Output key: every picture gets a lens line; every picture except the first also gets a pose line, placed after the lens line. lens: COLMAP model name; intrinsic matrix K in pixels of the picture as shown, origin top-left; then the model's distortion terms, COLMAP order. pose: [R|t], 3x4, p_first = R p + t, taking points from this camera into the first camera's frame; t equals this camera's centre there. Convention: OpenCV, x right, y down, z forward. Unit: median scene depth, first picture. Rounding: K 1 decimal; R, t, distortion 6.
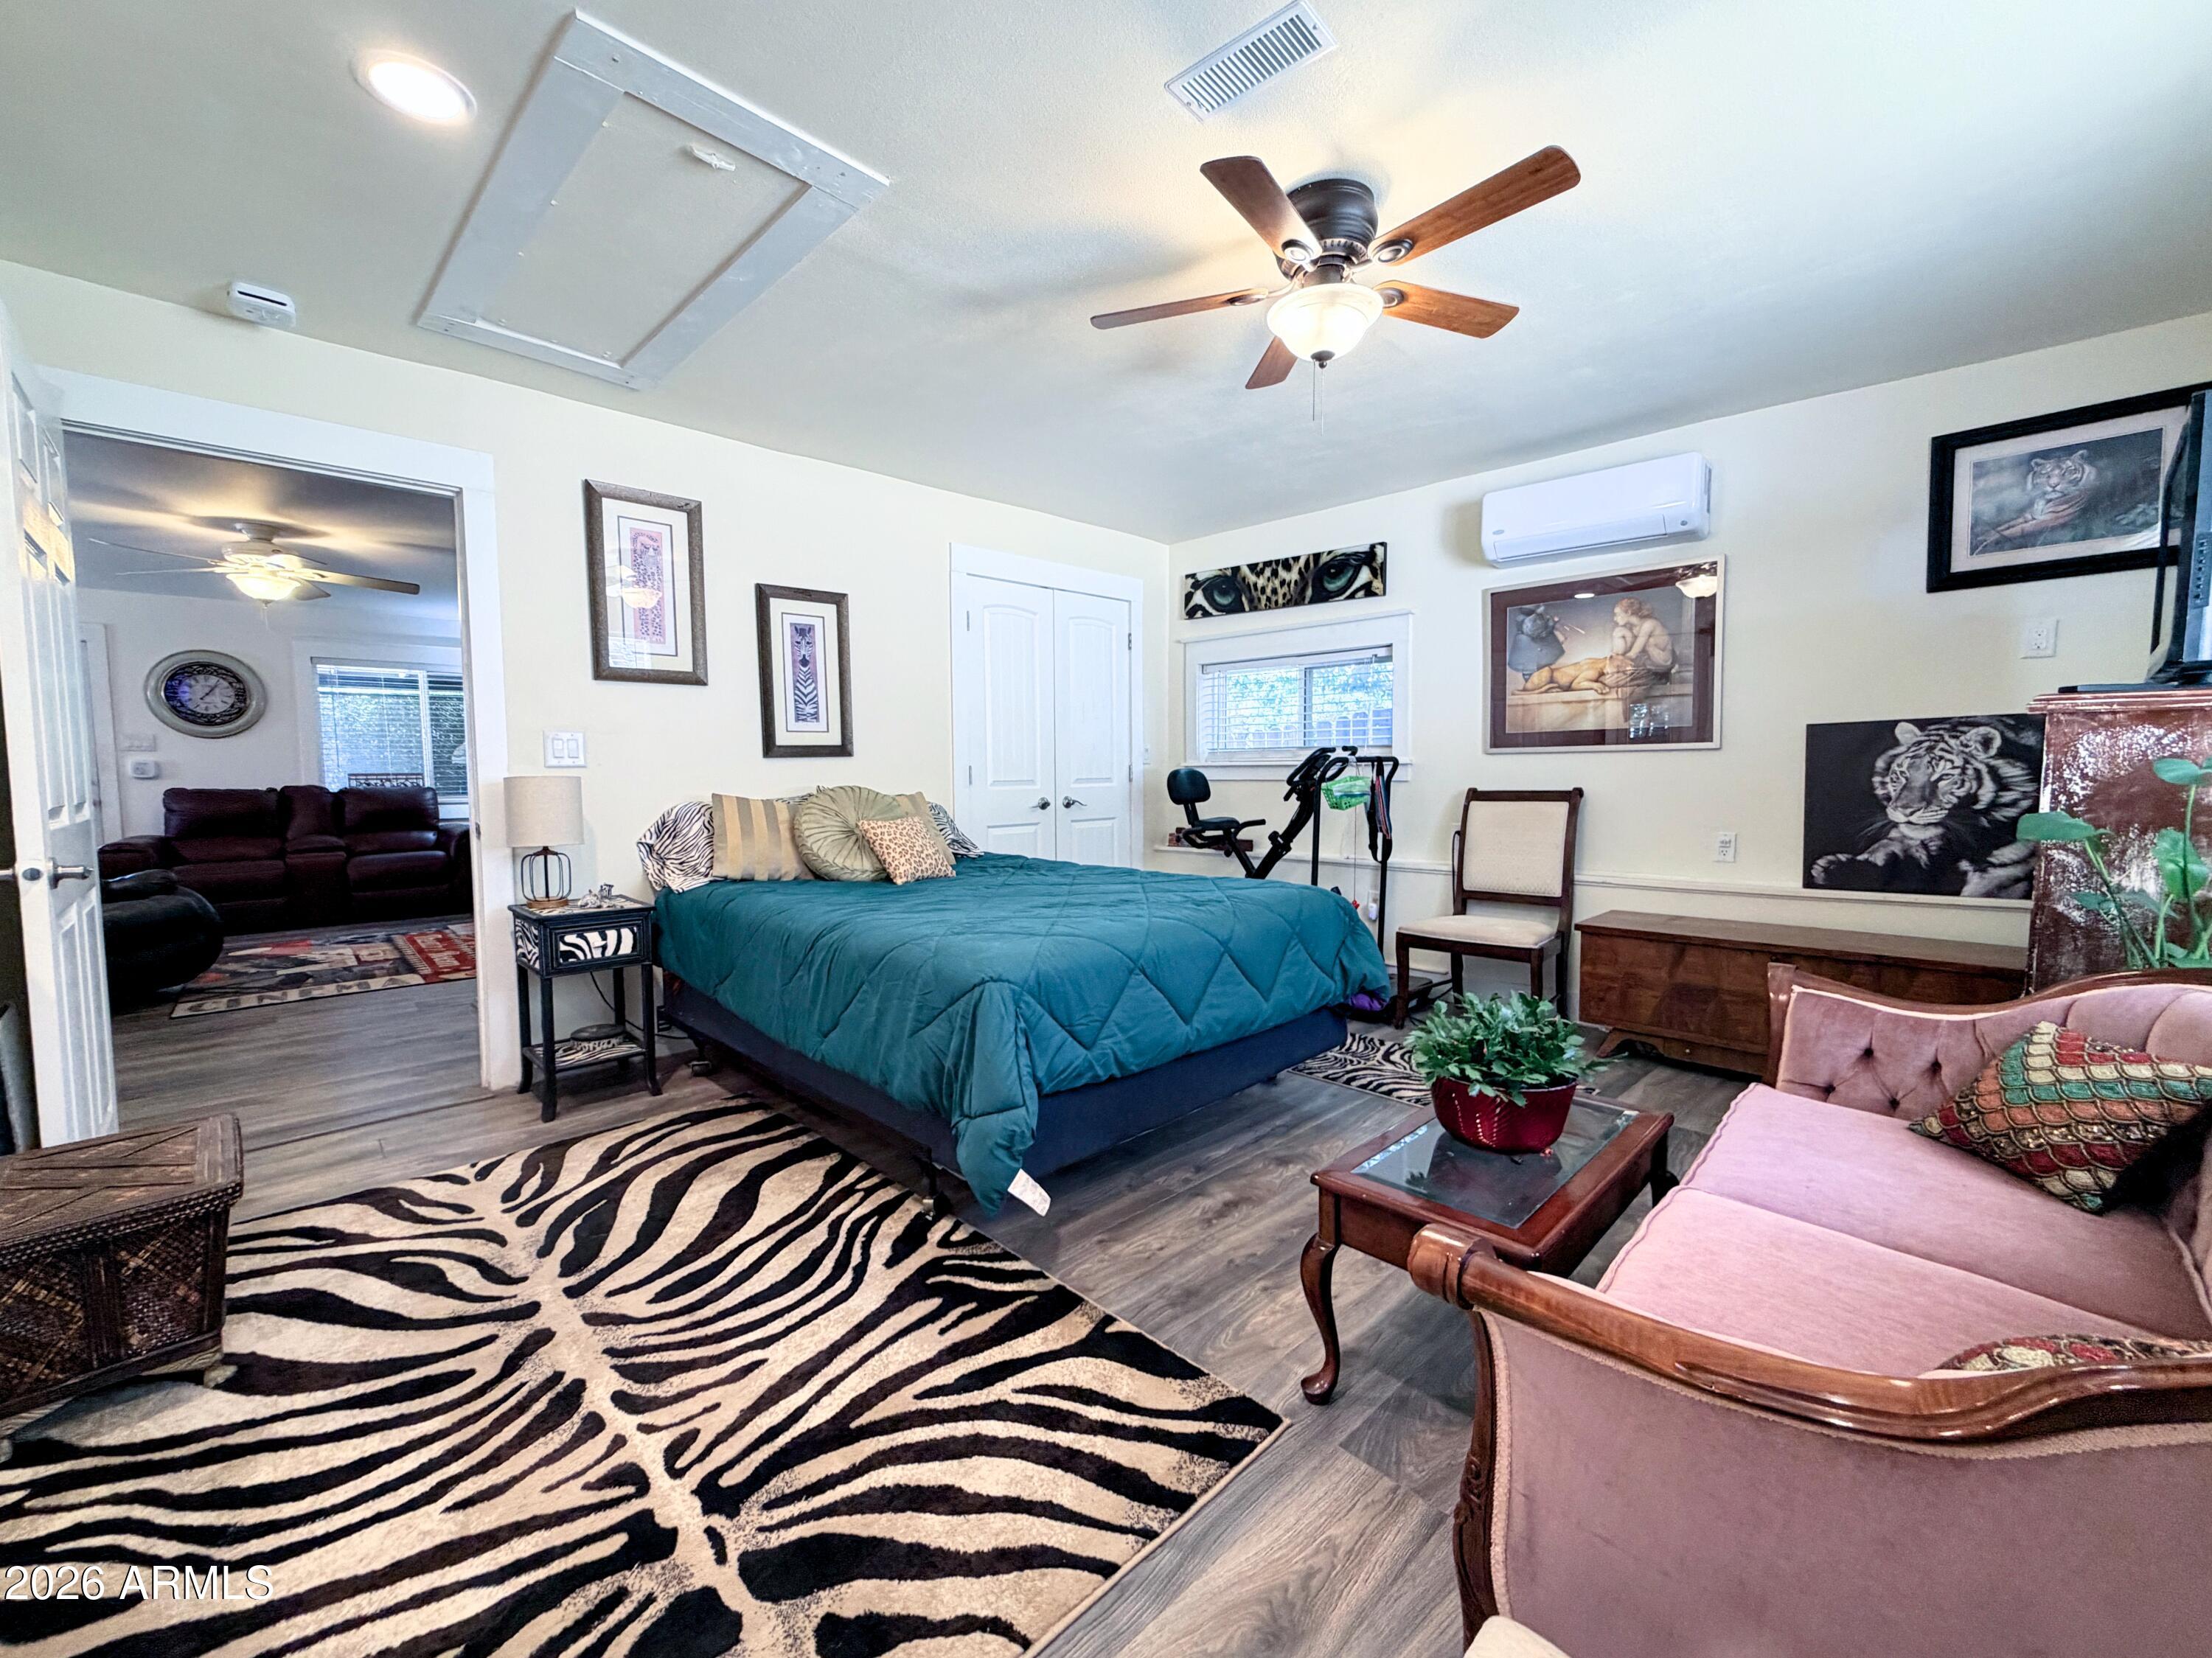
lens RADIAL K [[901.0, 0, 1104.4], [0, 901.0, 825.0], [0, 0, 1]] dist [0.001016, 0.000446]
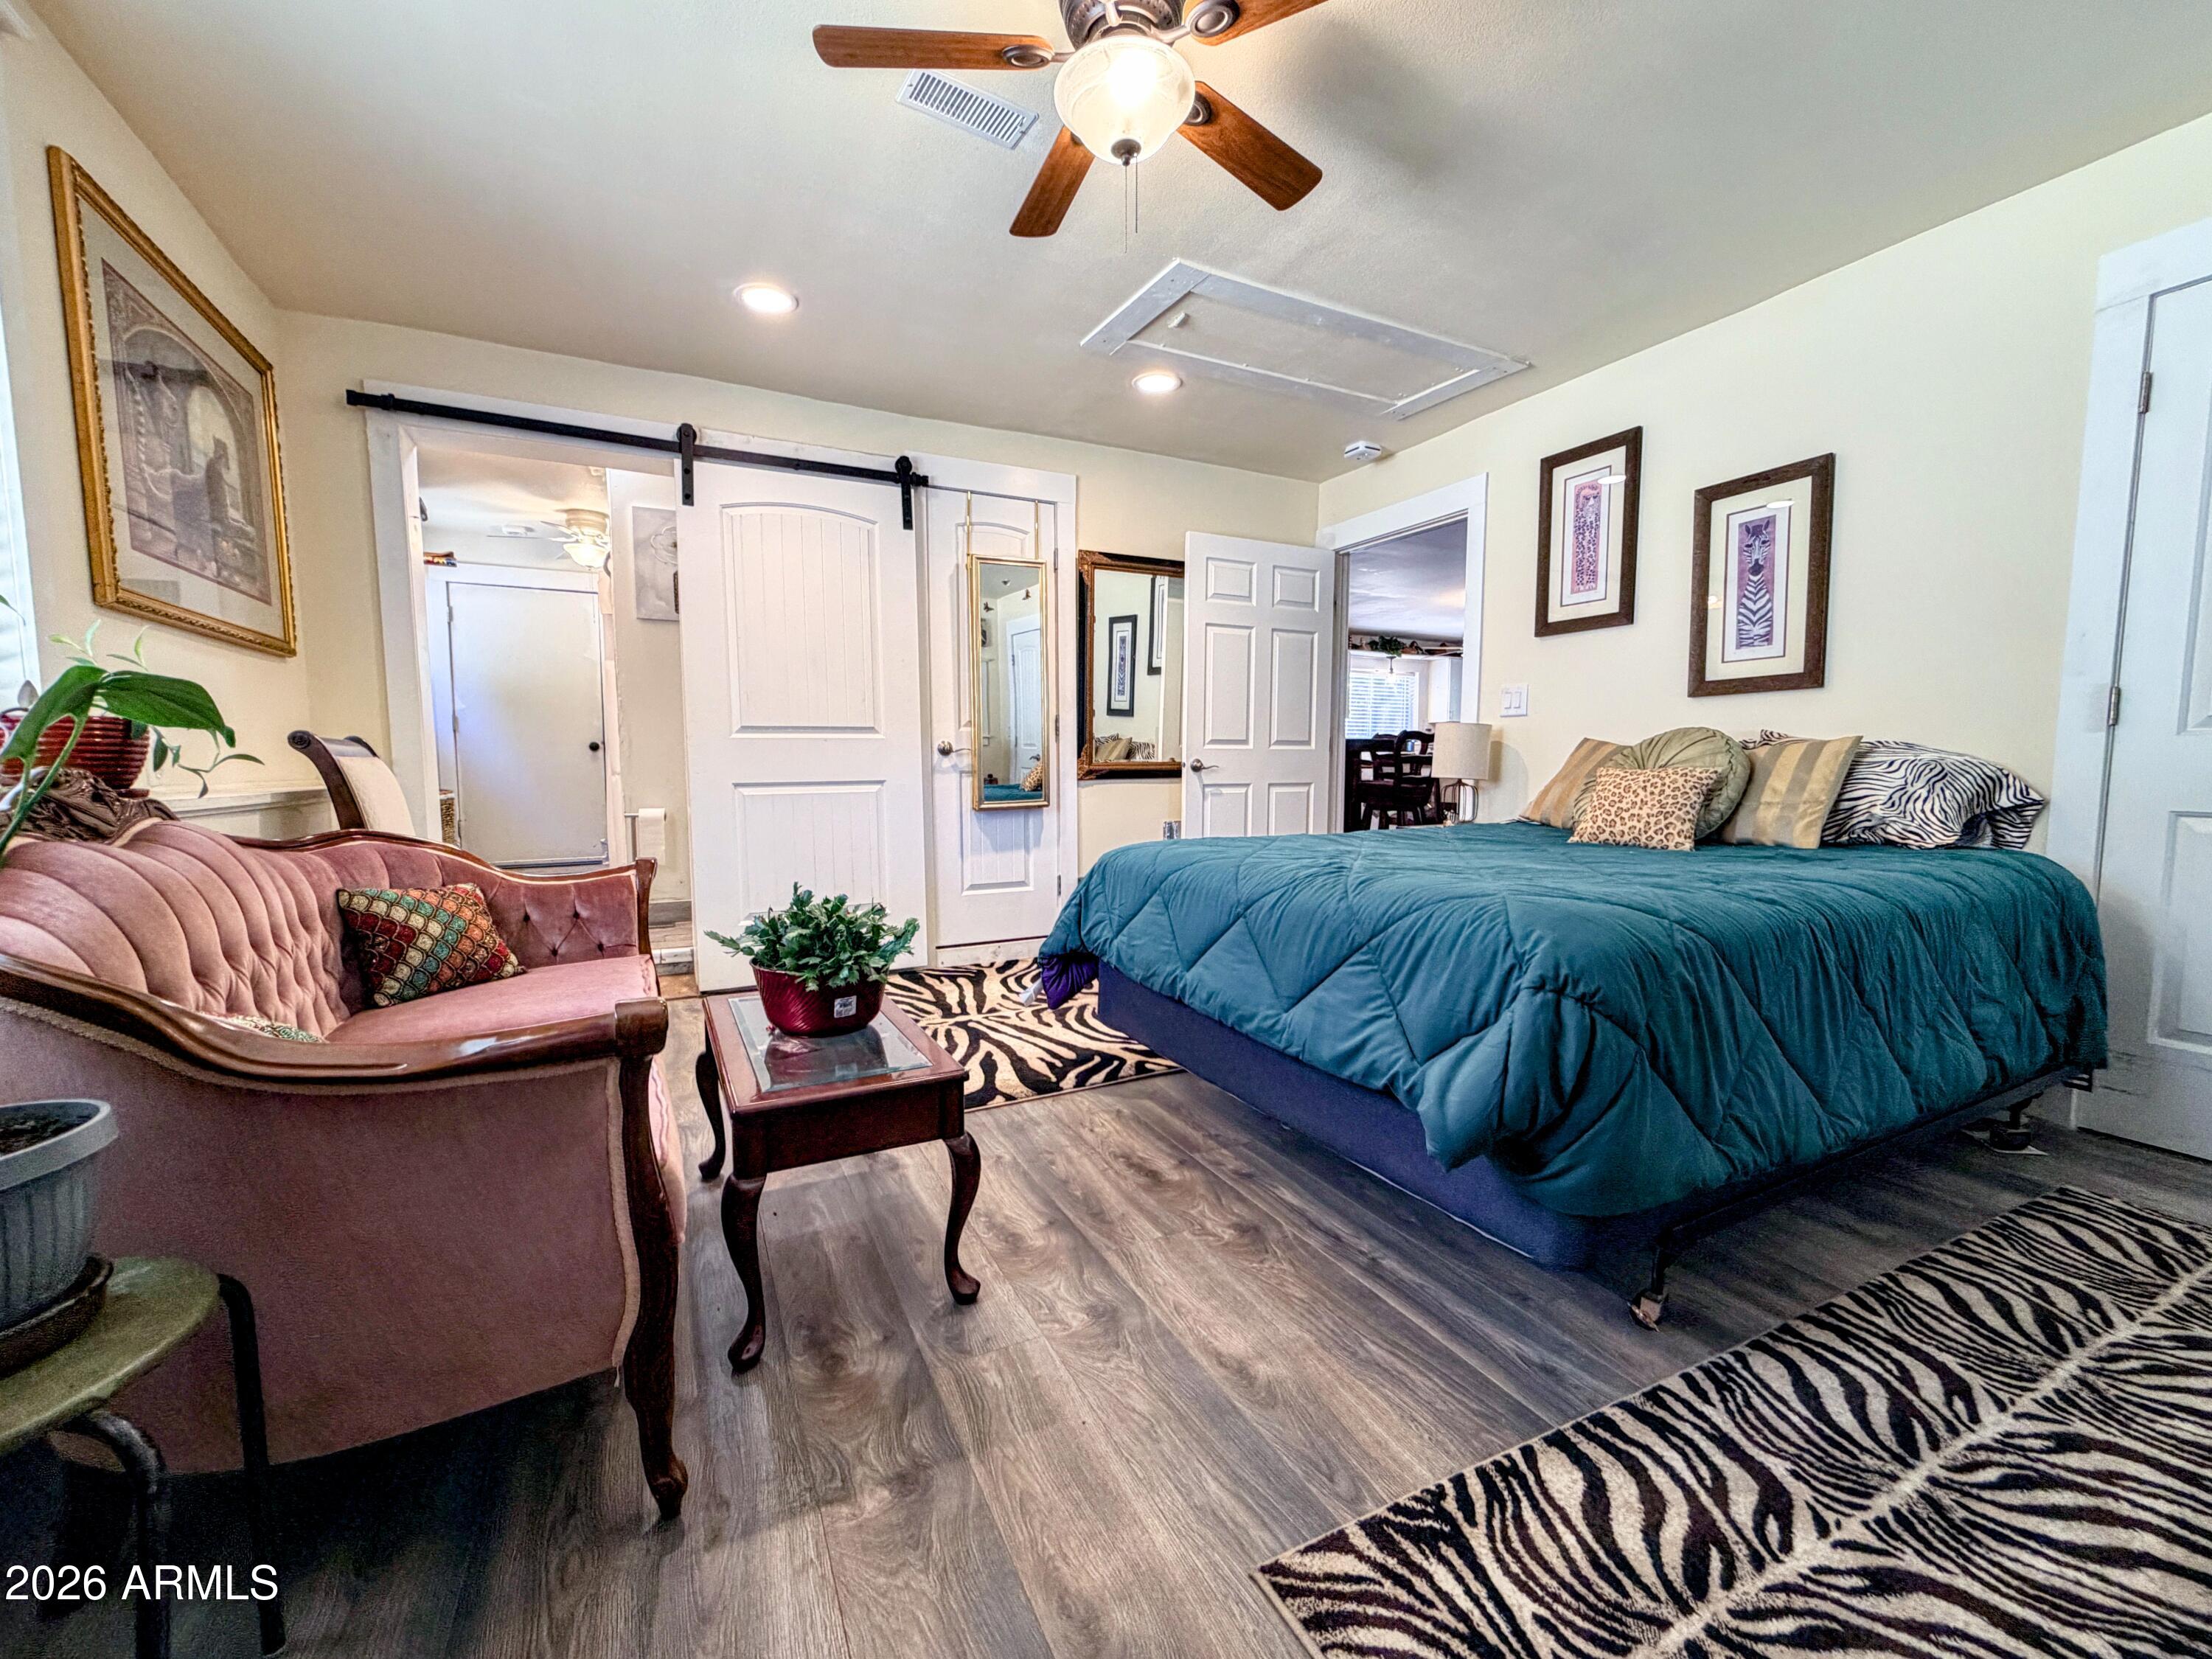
lens RADIAL K [[901.1, 0, 1093.4], [0, 901.1, 828.0], [0, 0, 1]] dist [0.001016, 0.000446]
pose [[-0.308880, 0.081555, -0.947598, 0.889360], [-0.058530, 0.992799, 0.104524, -0.011949], [0.949298, 0.087748, -0.301882, 1.072409]]
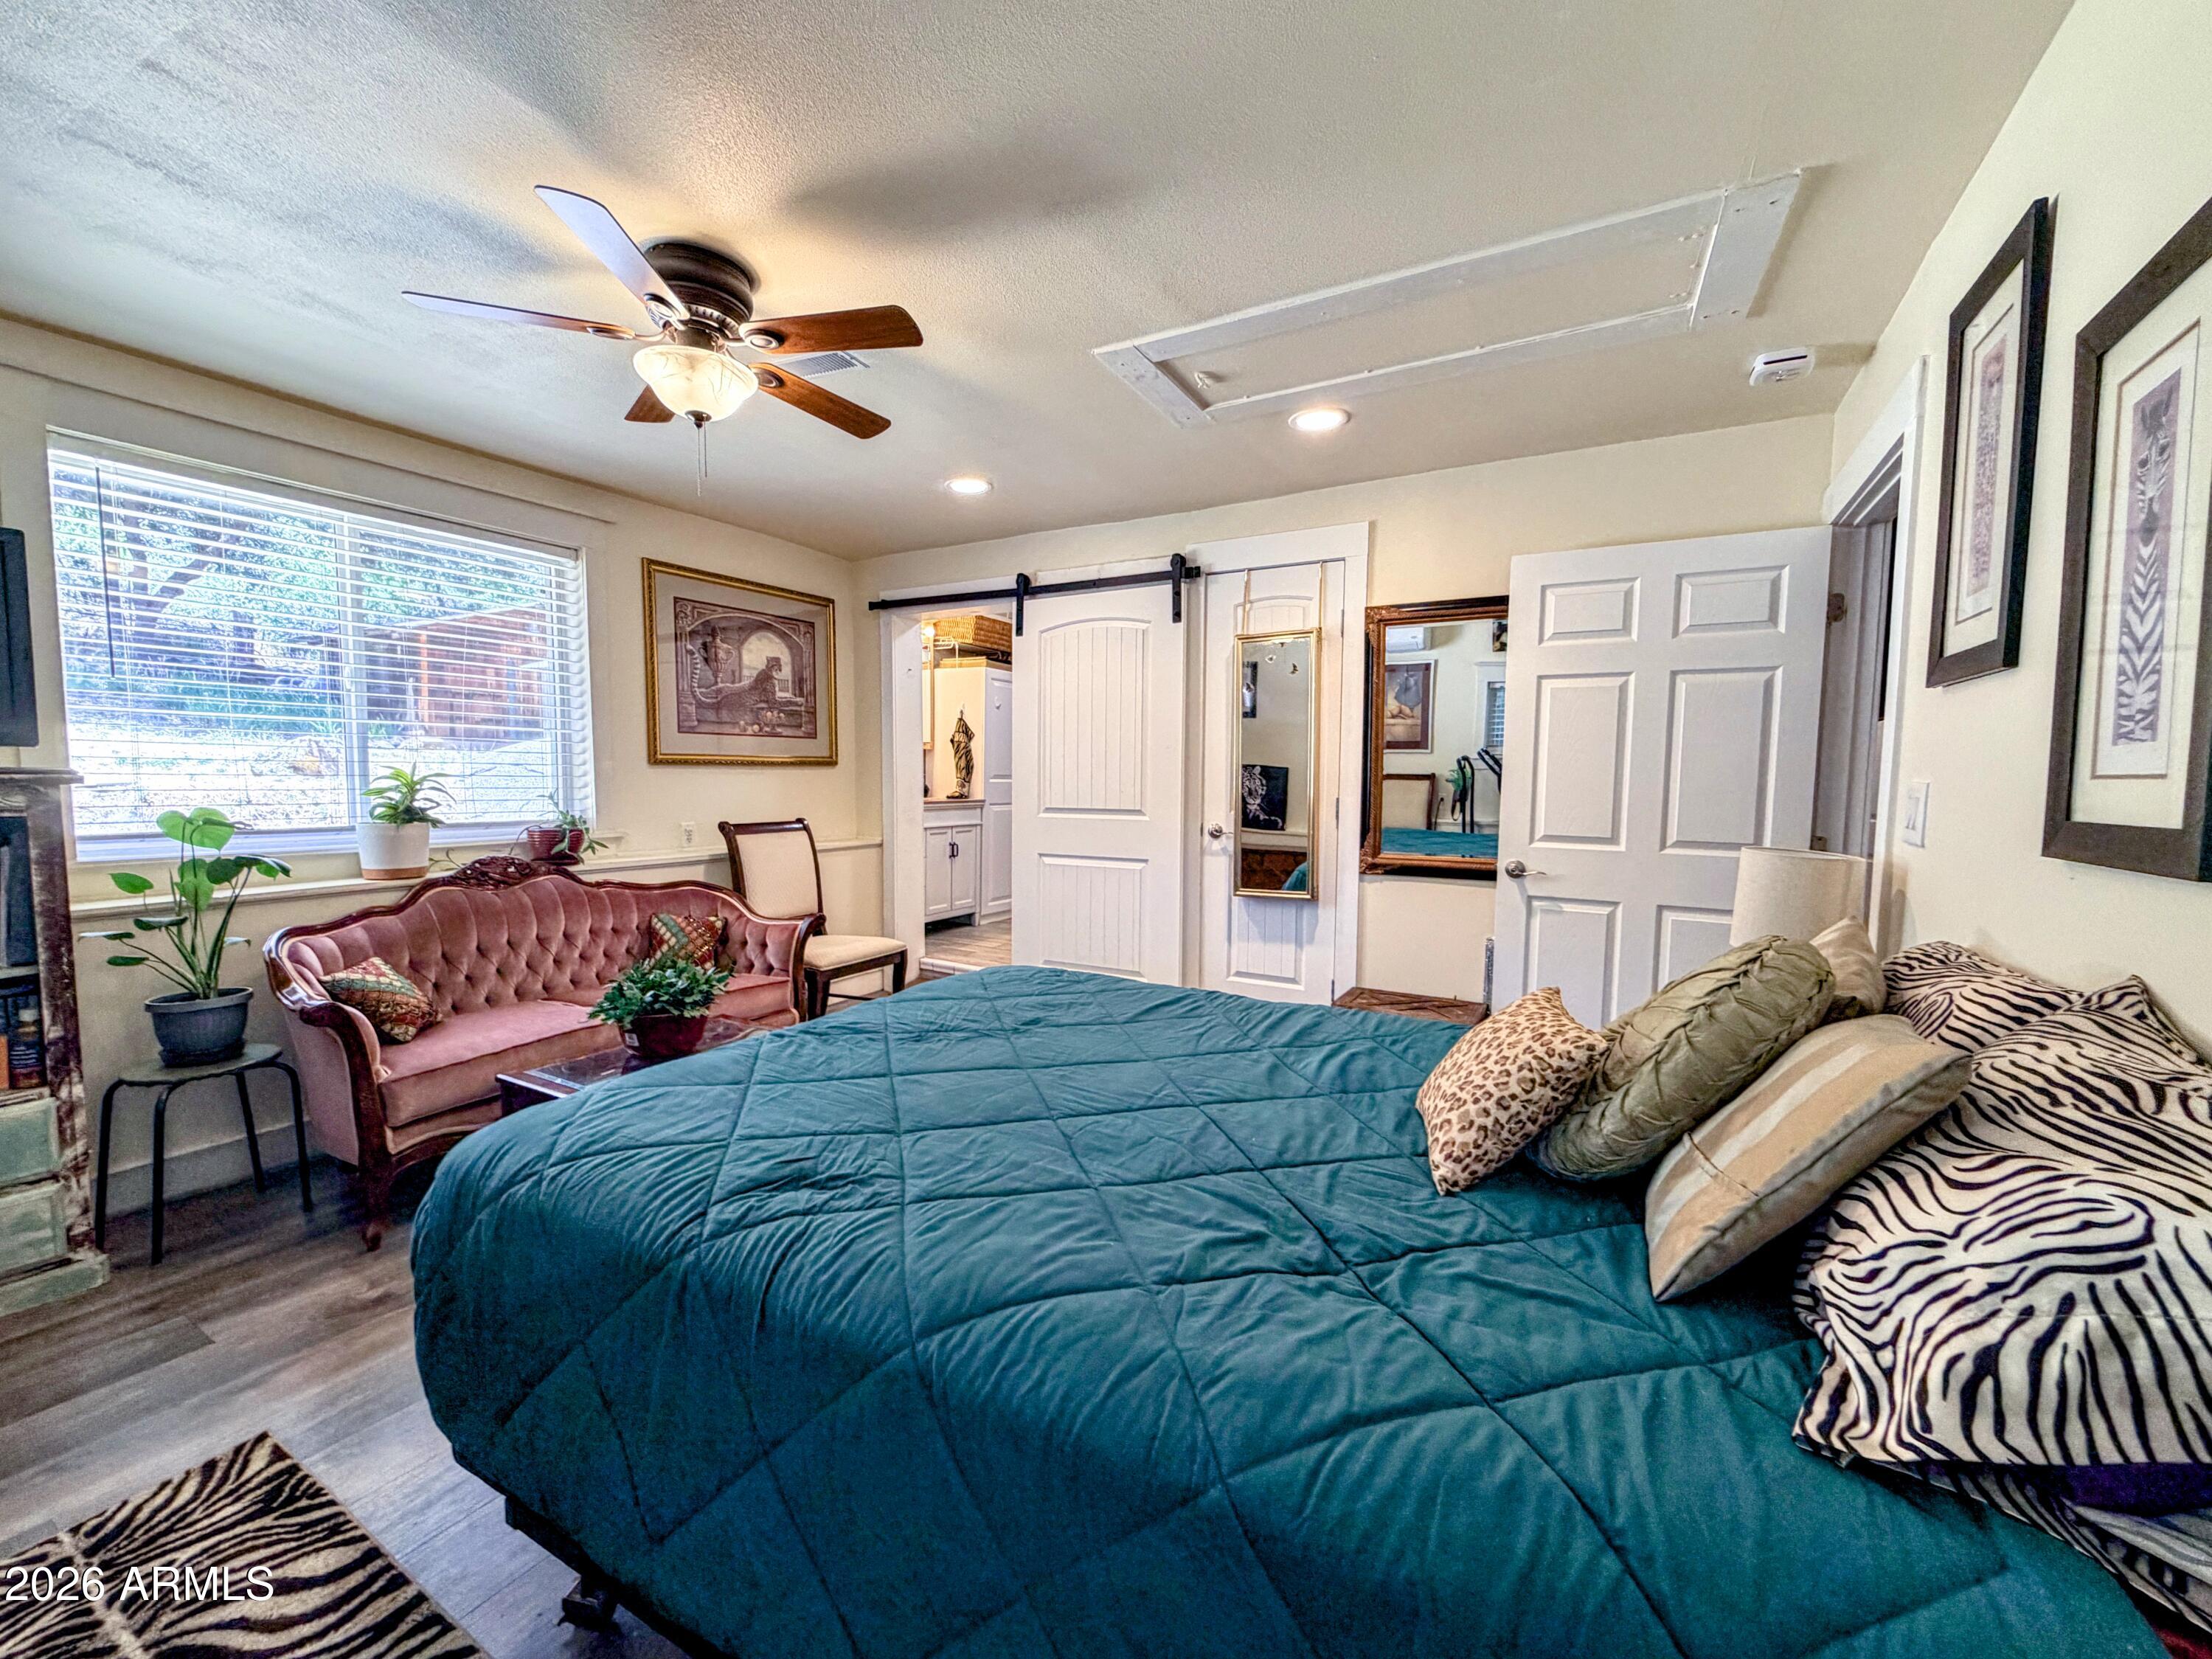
lens RADIAL K [[901.2, 0, 1092.1], [0, 901.2, 827.7], [0, 0, 1]] dist [0.001016, 0.000446]
pose [[-0.964458, 0.019417, -0.263520, 0.079798], [-0.015837, 0.991256, 0.131001, -0.180853], [0.263760, 0.130518, -0.955717, 1.793908]]
